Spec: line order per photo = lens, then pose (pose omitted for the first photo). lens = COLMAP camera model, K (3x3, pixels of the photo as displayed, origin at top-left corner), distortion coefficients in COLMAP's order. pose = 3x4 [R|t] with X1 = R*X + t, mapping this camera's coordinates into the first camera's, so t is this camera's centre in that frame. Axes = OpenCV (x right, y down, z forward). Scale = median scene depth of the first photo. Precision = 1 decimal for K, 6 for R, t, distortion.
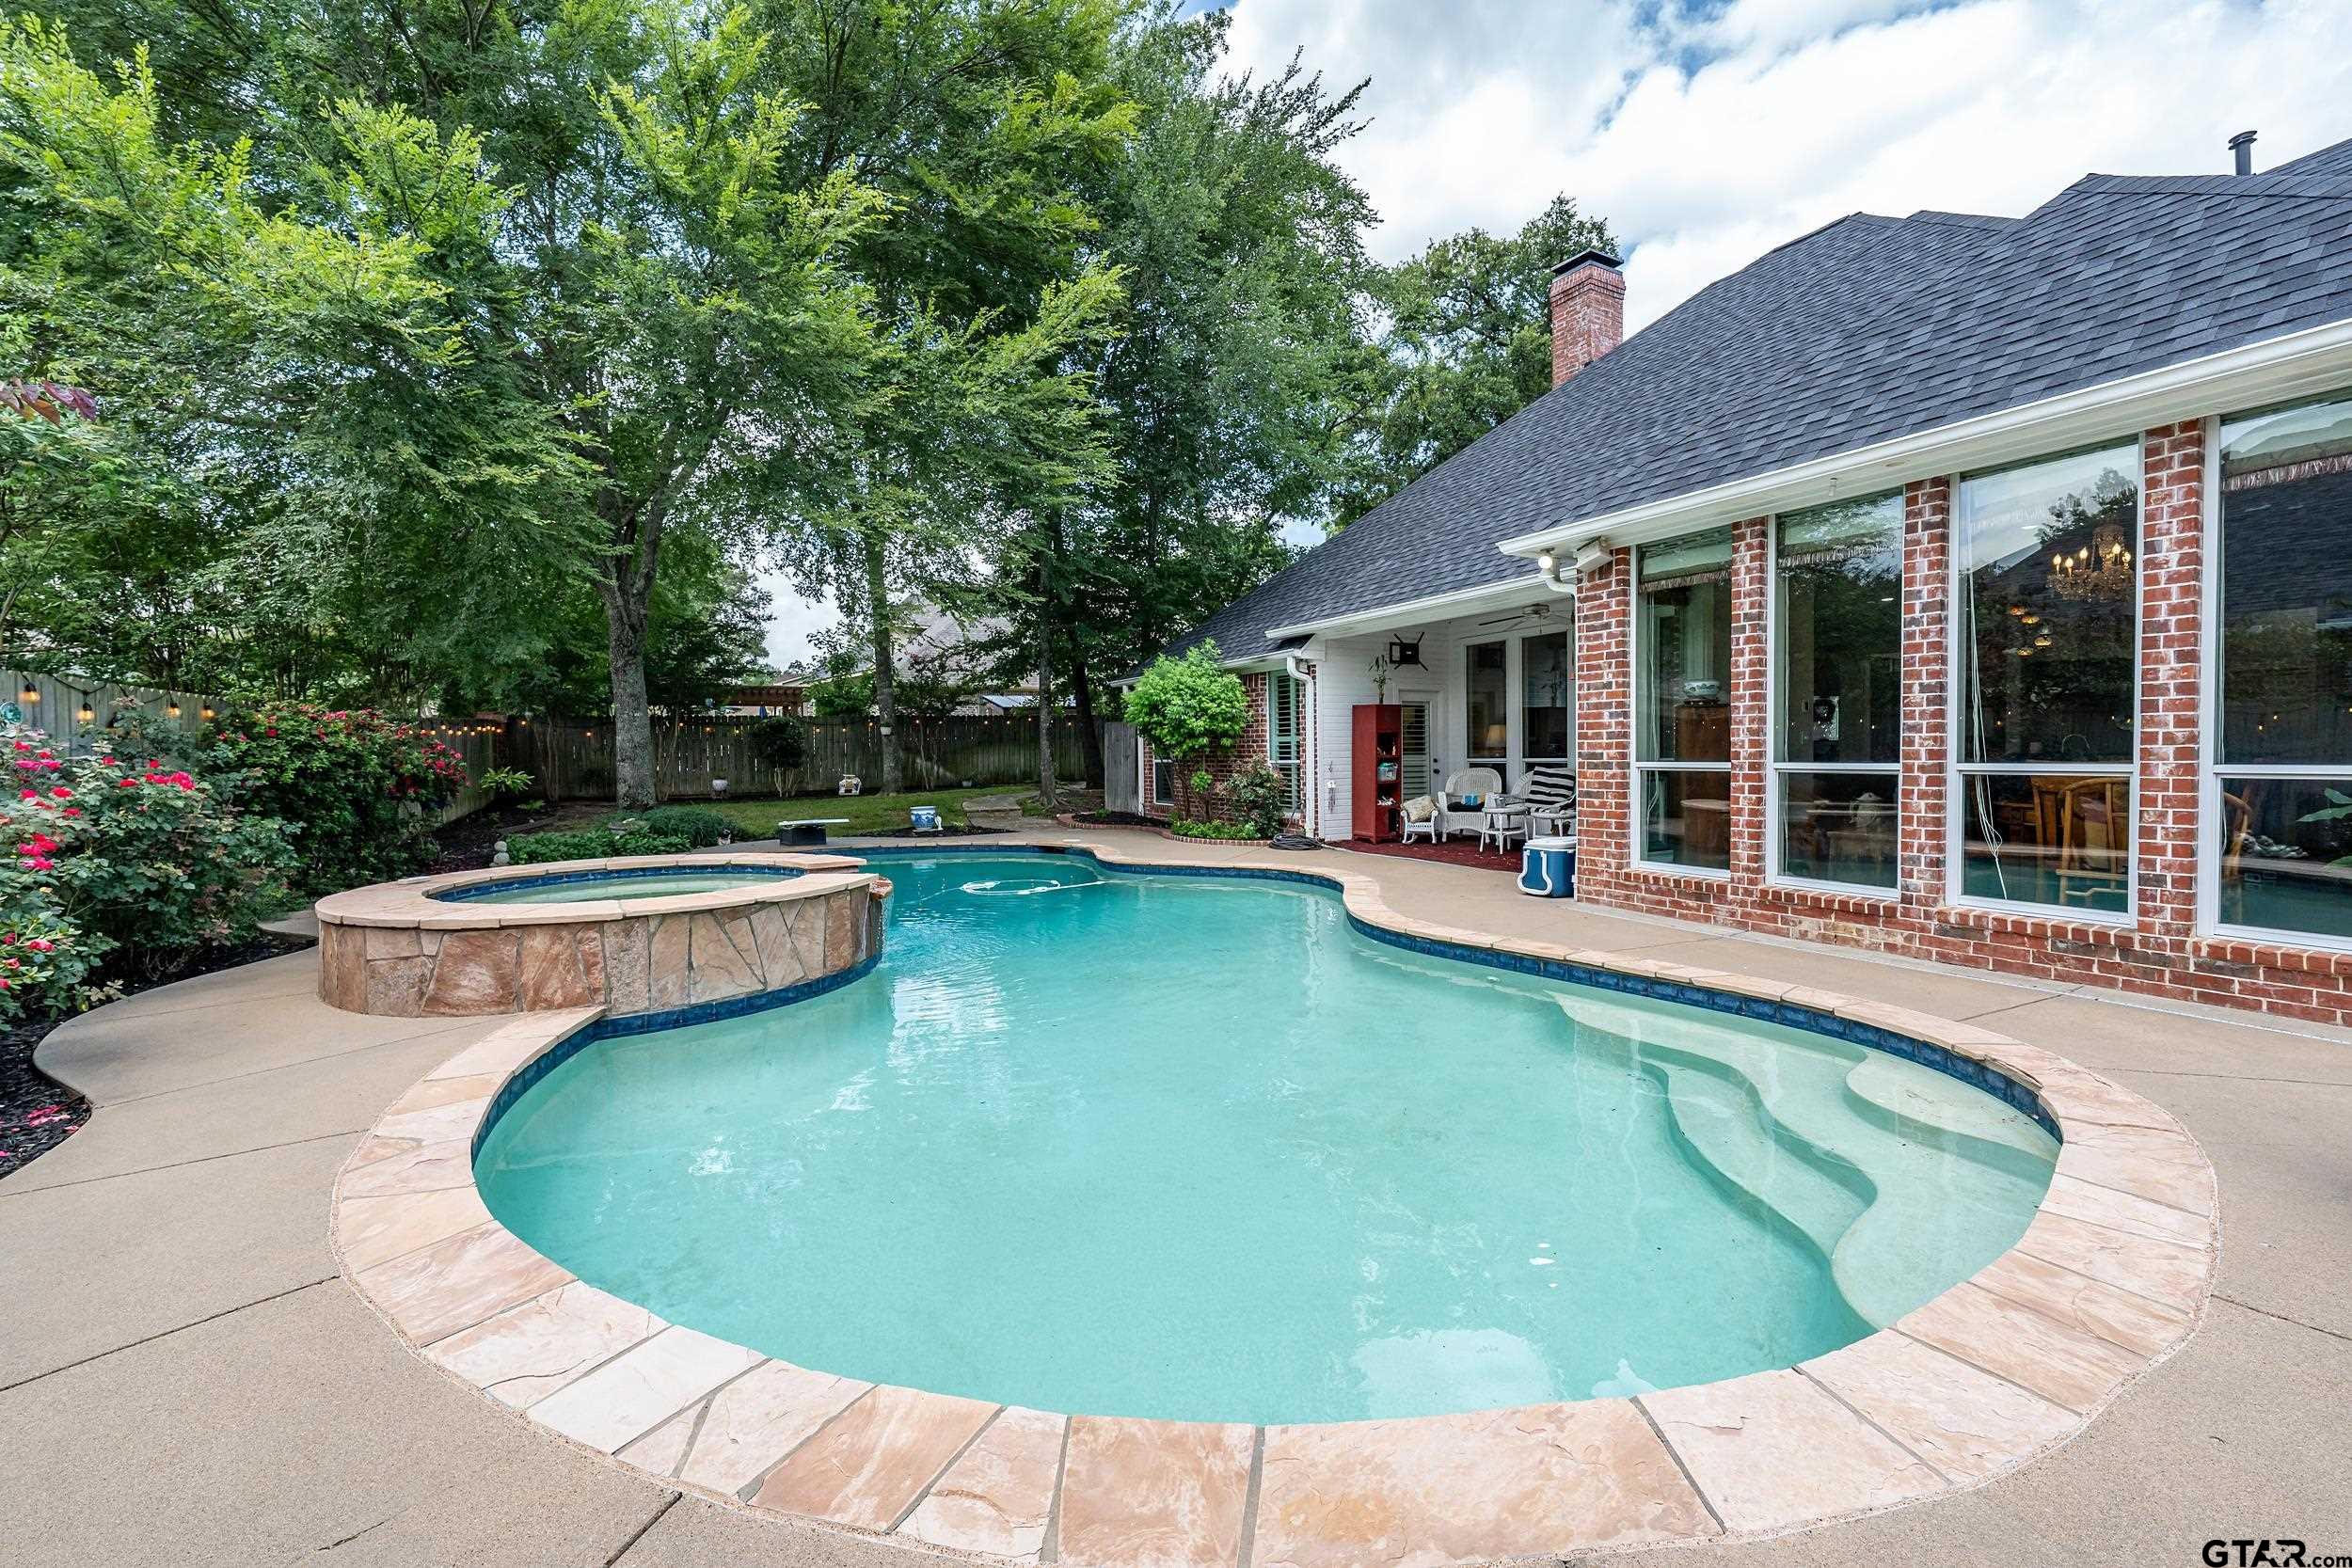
lens RADIAL K [[969.1, 0, 1173.4], [0, 969.1, 785.2], [0, 0, 1]] dist [-0.004241, -0.000808]
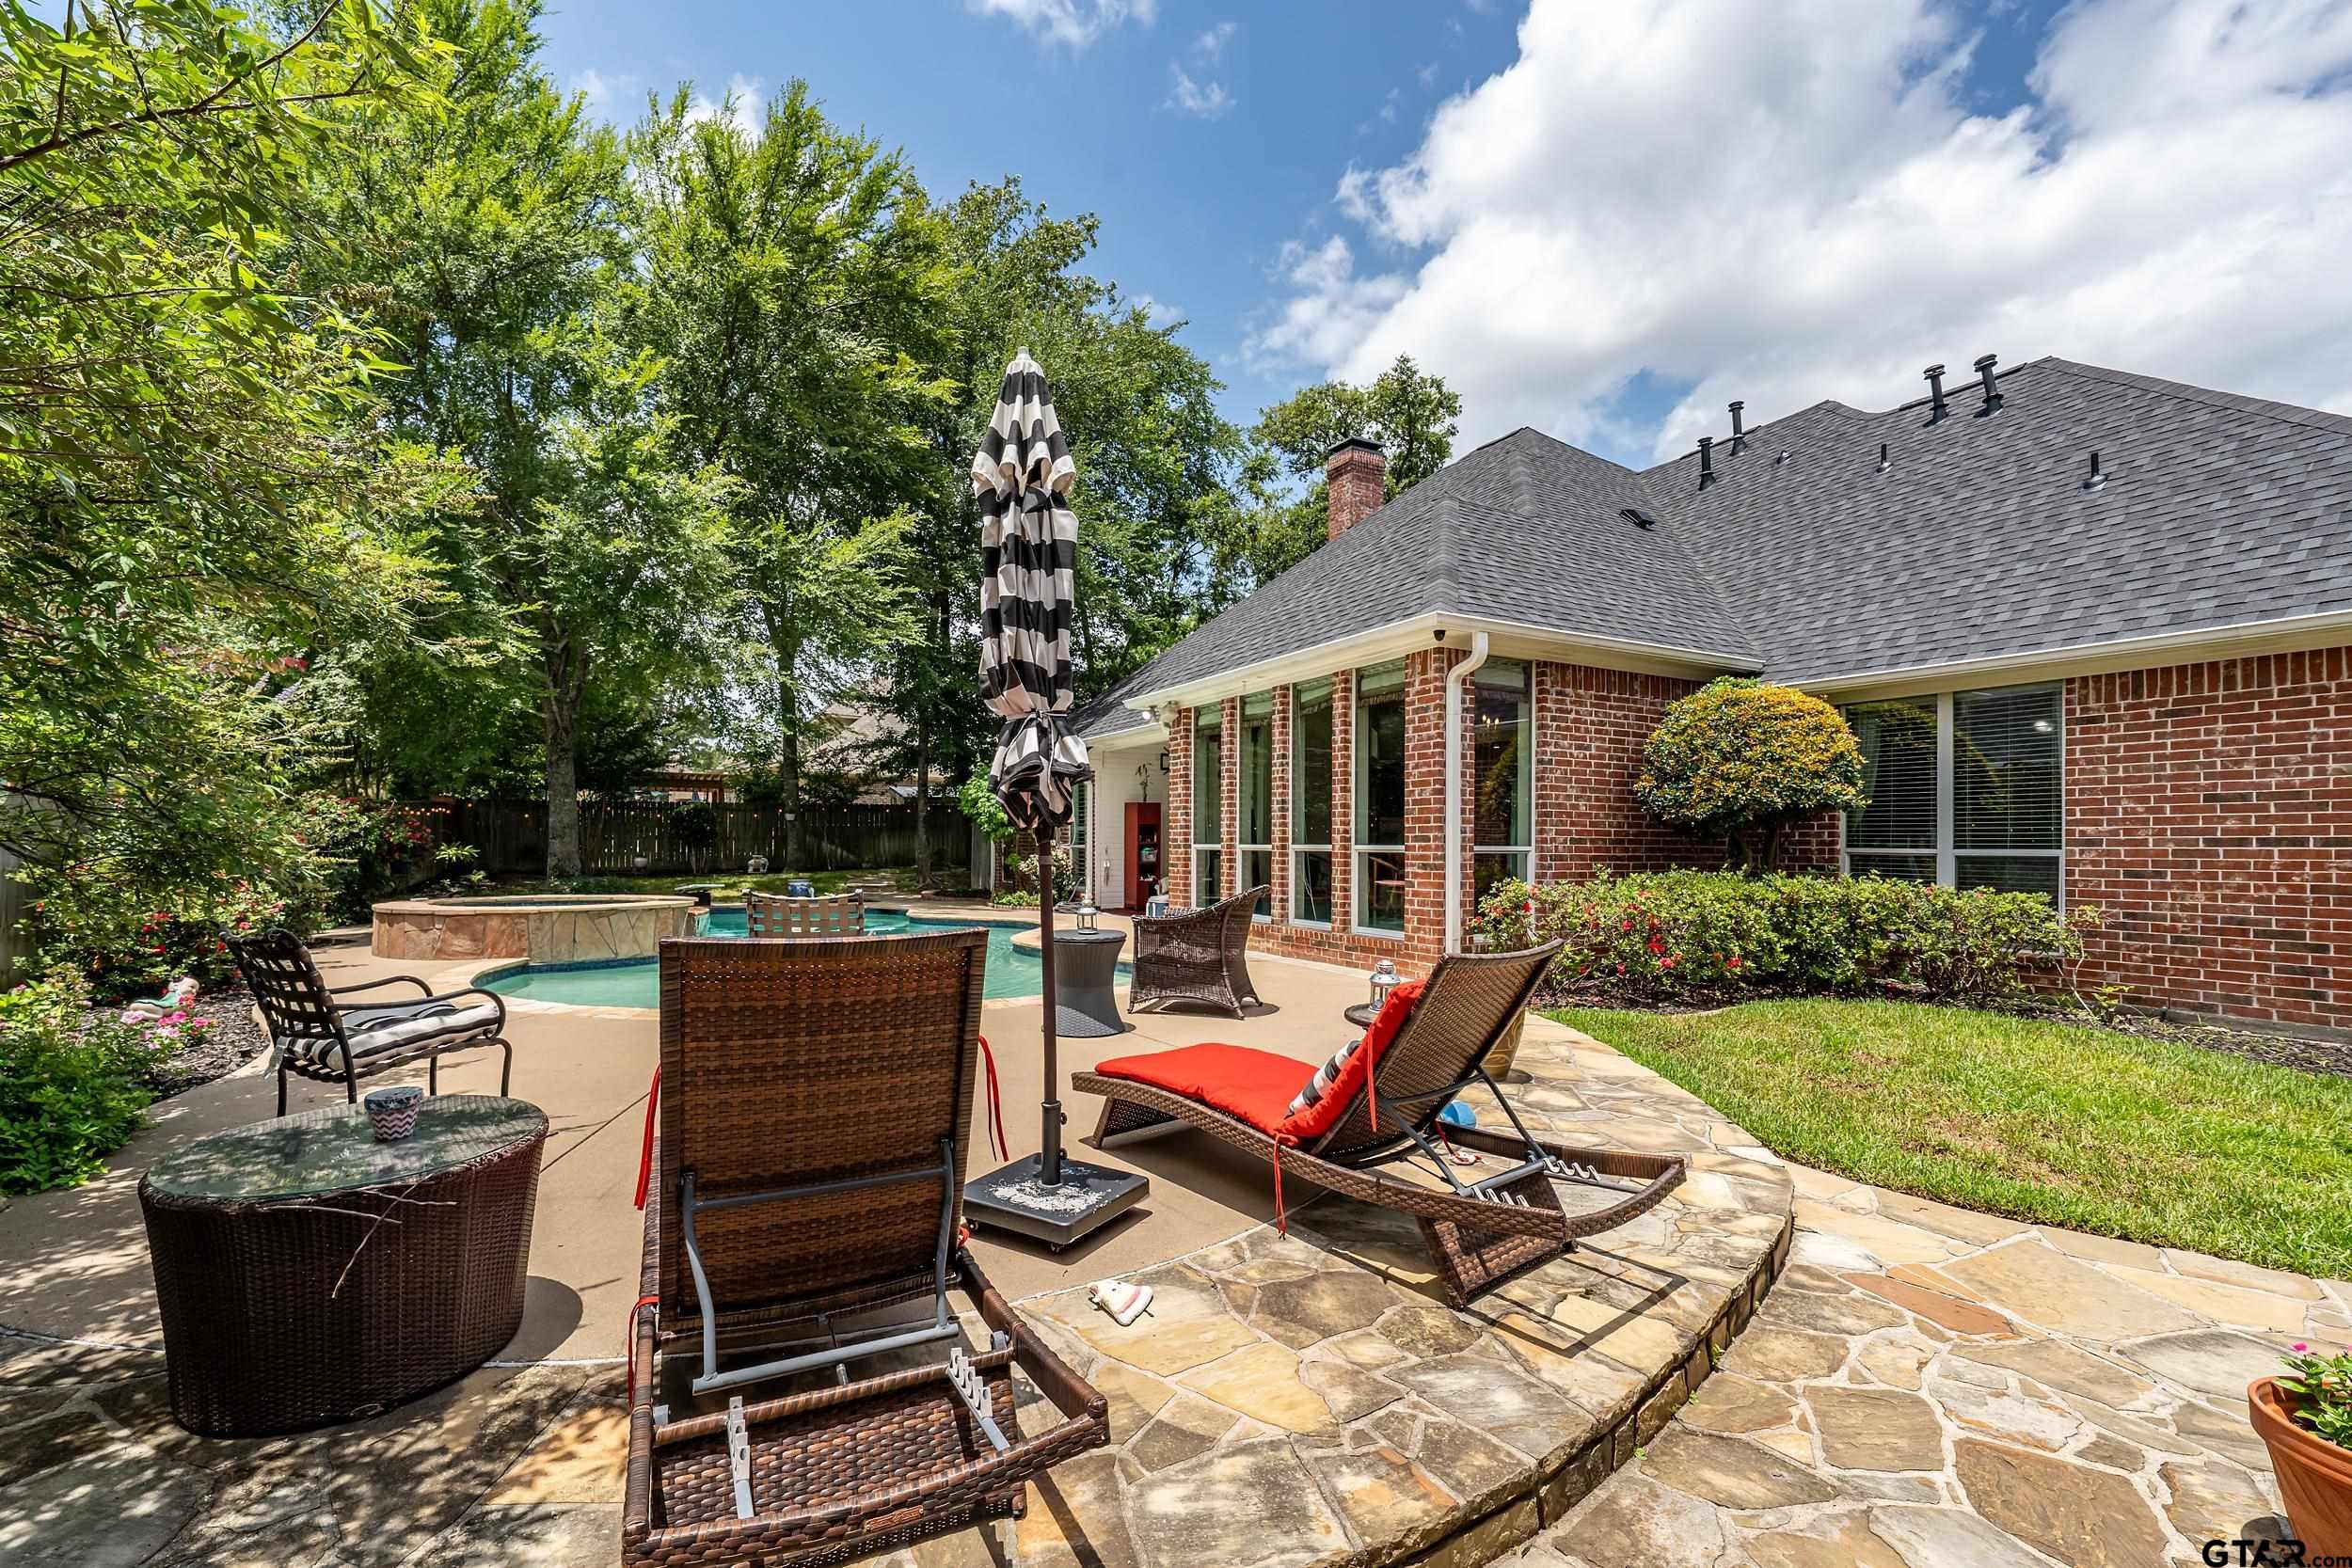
lens RADIAL K [[1026.1, 0, 1171.1], [0, 1026.1, 844.8], [0, 0, 1]] dist [-0.003178, 0.000016]
pose [[0.999761, 0.012504, 0.017955, 0.210985], [-0.011927, 0.999421, -0.031872, 0.015930], [-0.018343, 0.031650, 0.999331, -0.345263]]
